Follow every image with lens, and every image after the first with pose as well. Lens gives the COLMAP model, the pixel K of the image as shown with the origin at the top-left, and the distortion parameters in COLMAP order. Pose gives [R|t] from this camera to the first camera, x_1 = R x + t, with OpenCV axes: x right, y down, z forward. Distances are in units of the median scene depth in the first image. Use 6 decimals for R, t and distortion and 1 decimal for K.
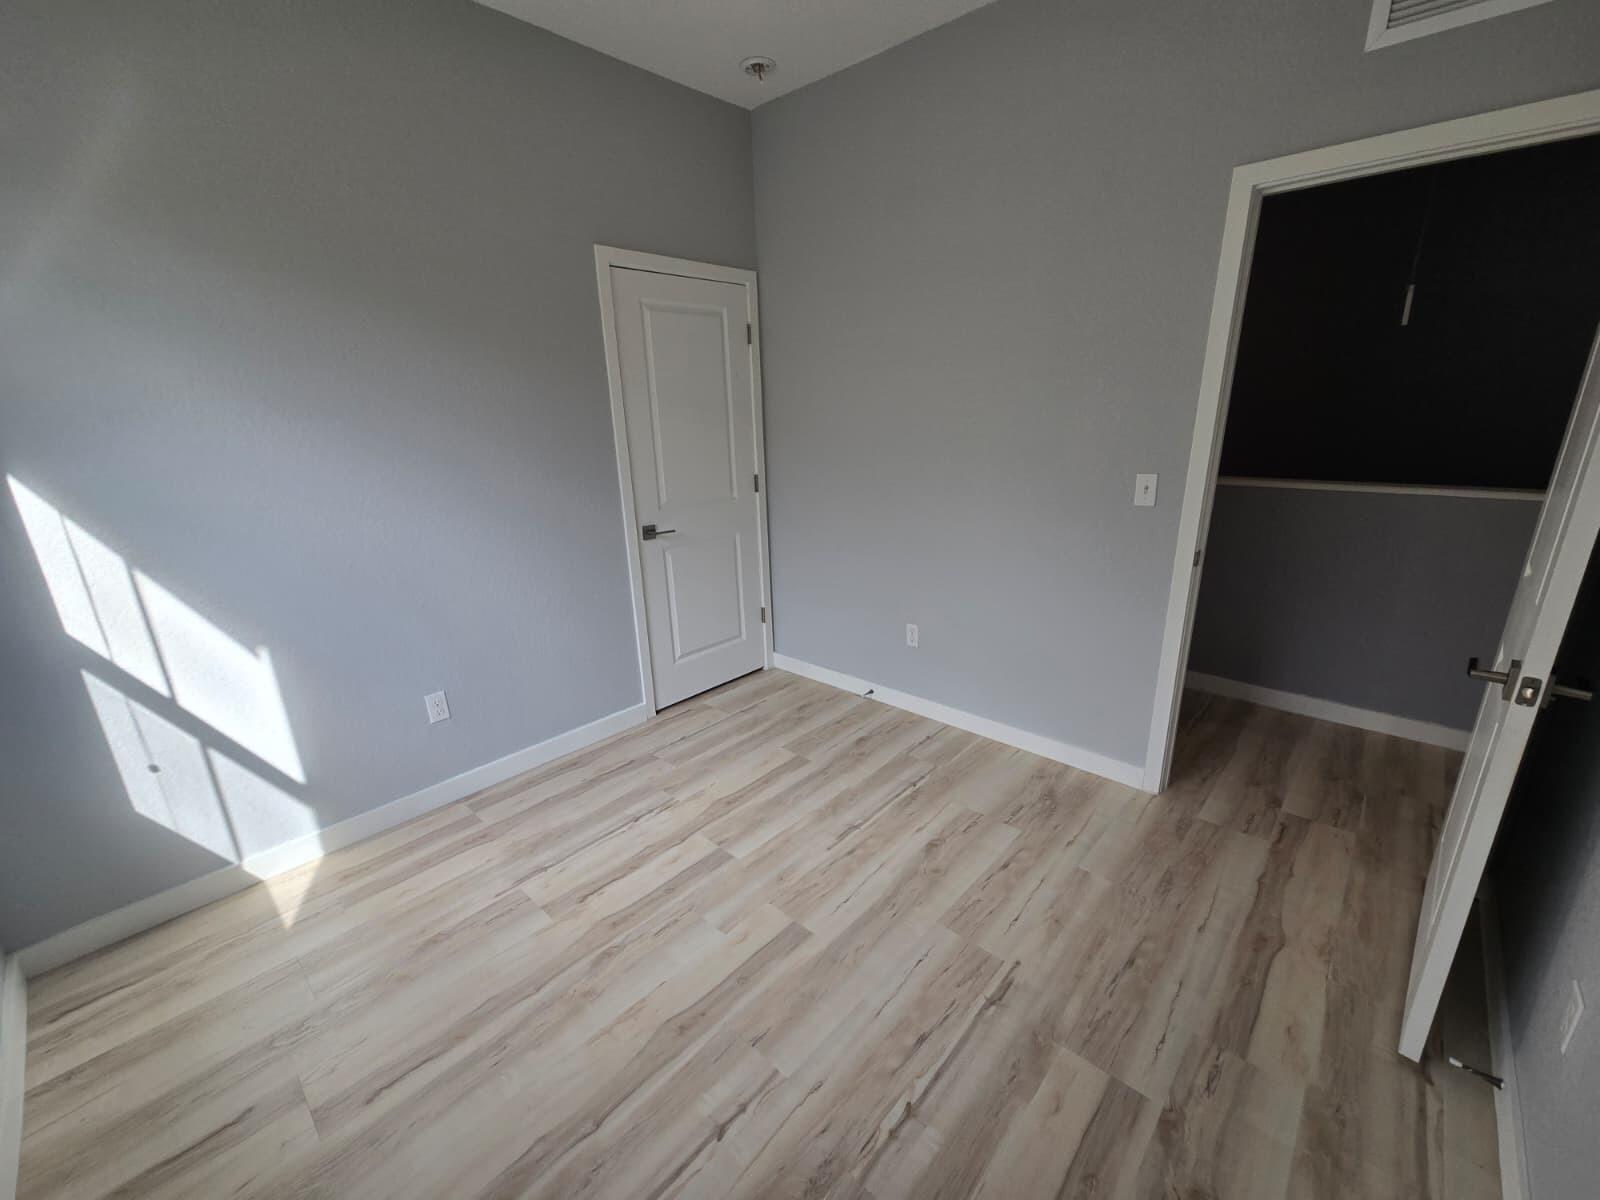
lens RADIAL K [[659.6, 0, 798.9], [0, 659.6, 609.4], [0, 0, 1]] dist [-0.002017, 0.004250]
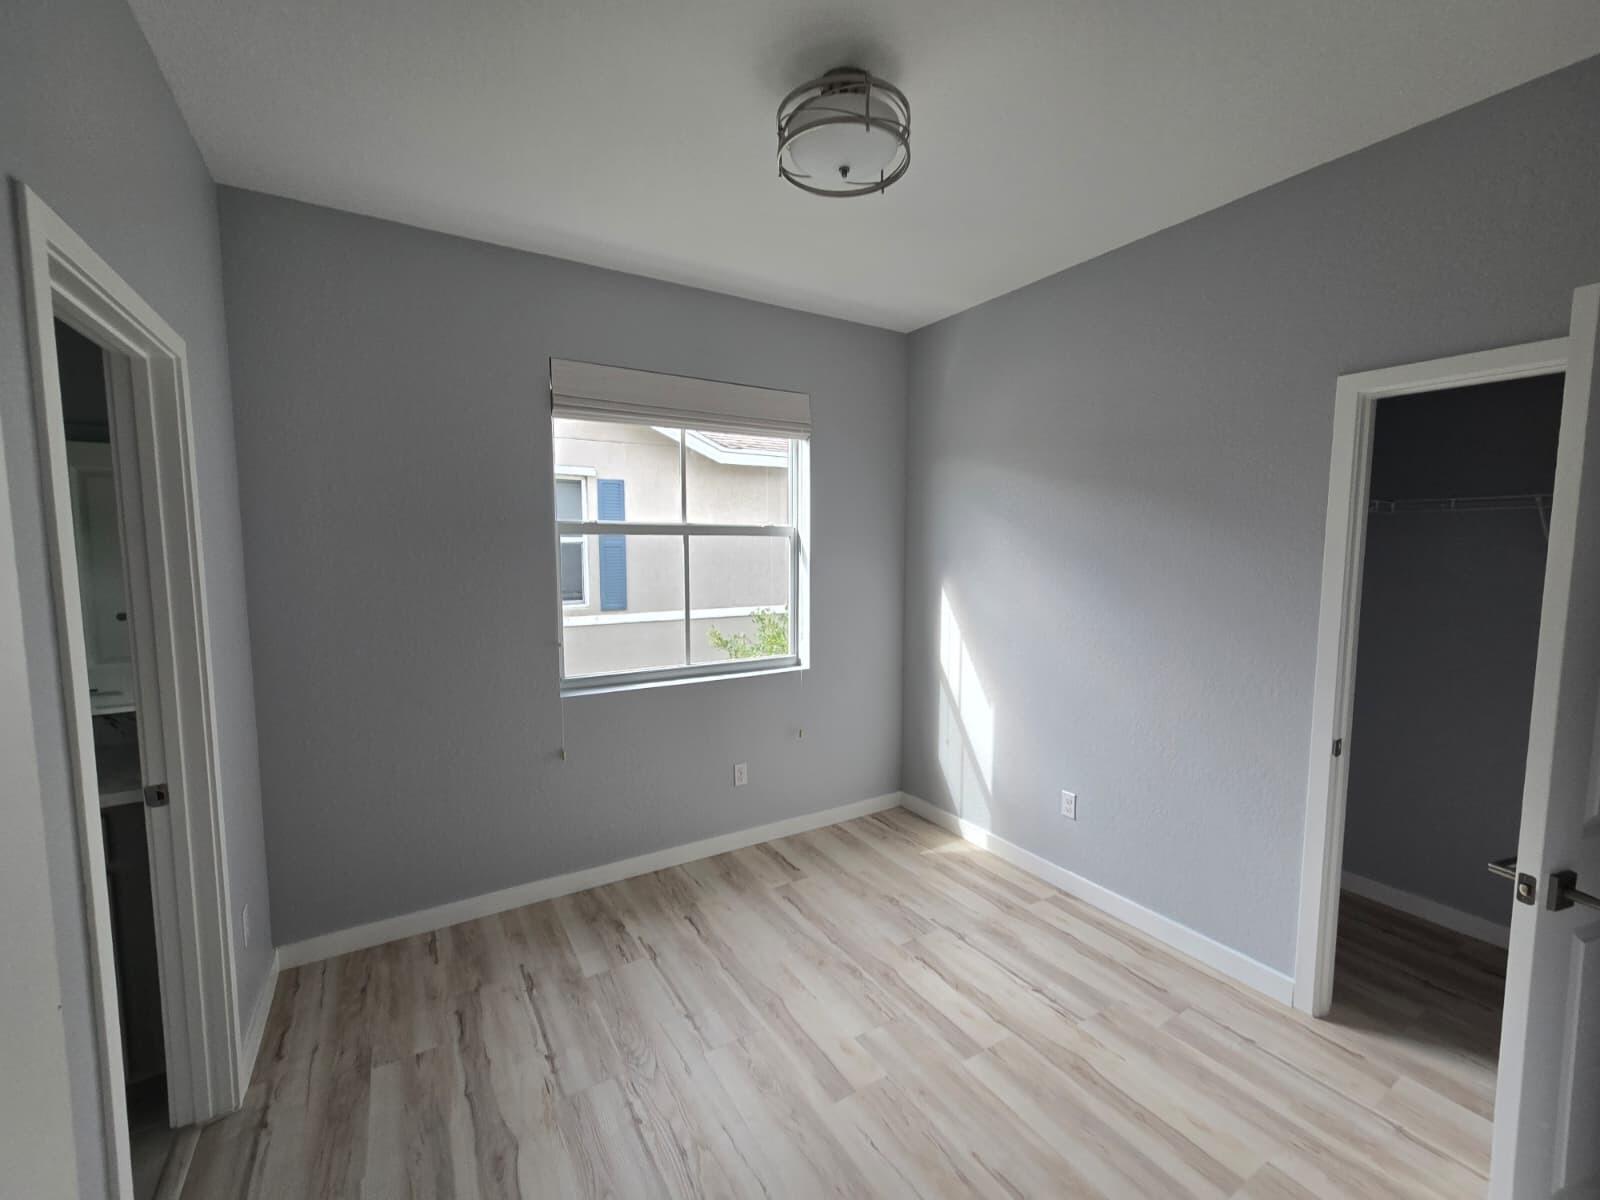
lens RADIAL K [[658.2, 0, 796.6], [0, 658.2, 608.3], [0, 0, 1]] dist [0.000833, 0.002159]
pose [[-0.268255, 0.118626, -0.956016, 0.760542], [-0.280529, 0.939762, 0.195324, -0.312360], [0.921598, 0.320587, -0.218818, 0.812633]]
